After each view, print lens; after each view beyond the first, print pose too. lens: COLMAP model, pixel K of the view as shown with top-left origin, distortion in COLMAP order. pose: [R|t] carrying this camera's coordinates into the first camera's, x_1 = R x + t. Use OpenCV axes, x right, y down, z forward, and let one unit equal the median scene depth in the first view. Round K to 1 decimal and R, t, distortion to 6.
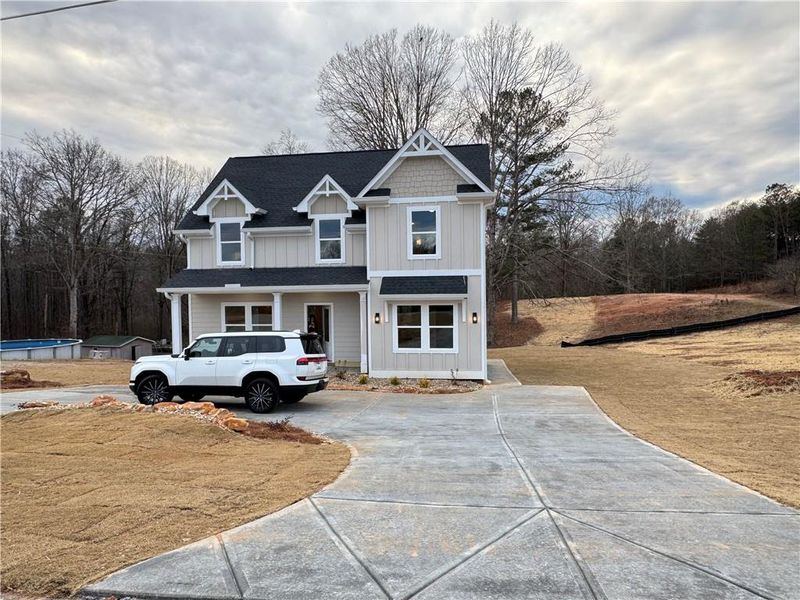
lens RADIAL K [[532.6, 0, 400.0], [0, 532.6, 300.0], [0, 0, 1]] dist [-0.001487, 0.000176]
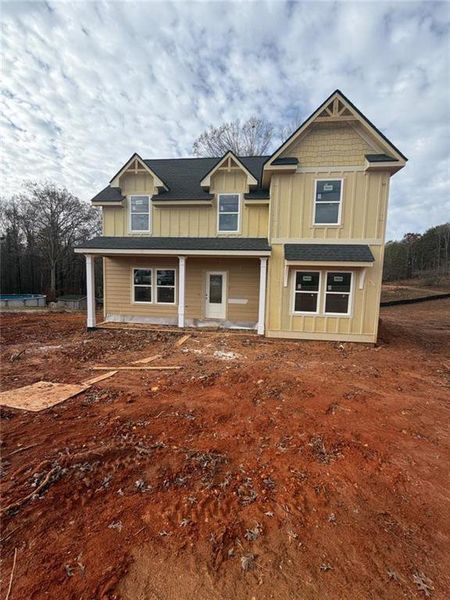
lens RADIAL K [[240.4, 0, 225.0], [0, 240.4, 300.0], [0, 0, 1]] dist [-0.001458, 0.000041]
pose [[0.998510, 0.036493, 0.040564, -0.155763], [-0.039050, 0.997177, 0.064129, 0.039405], [-0.038109, -0.065617, 0.997117, 0.487355]]
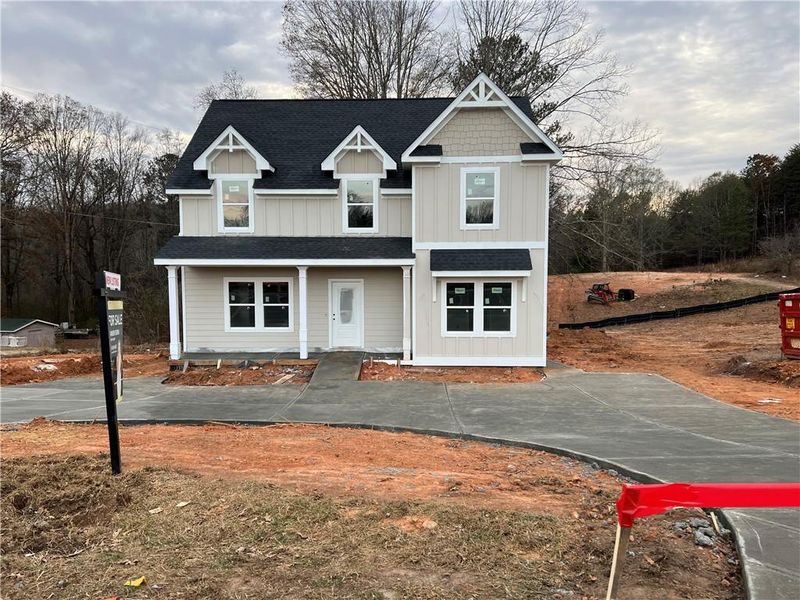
lens RADIAL K [[594.5, 0, 400.0], [0, 594.5, 300.0], [0, 0, 1]] dist [0.179716, -0.286085]
pose [[0.993018, 0.003585, 0.117908, -0.183774], [-0.007974, 0.999292, 0.036771, 0.003299], [-0.117693, -0.037455, 0.992344, 0.038847]]
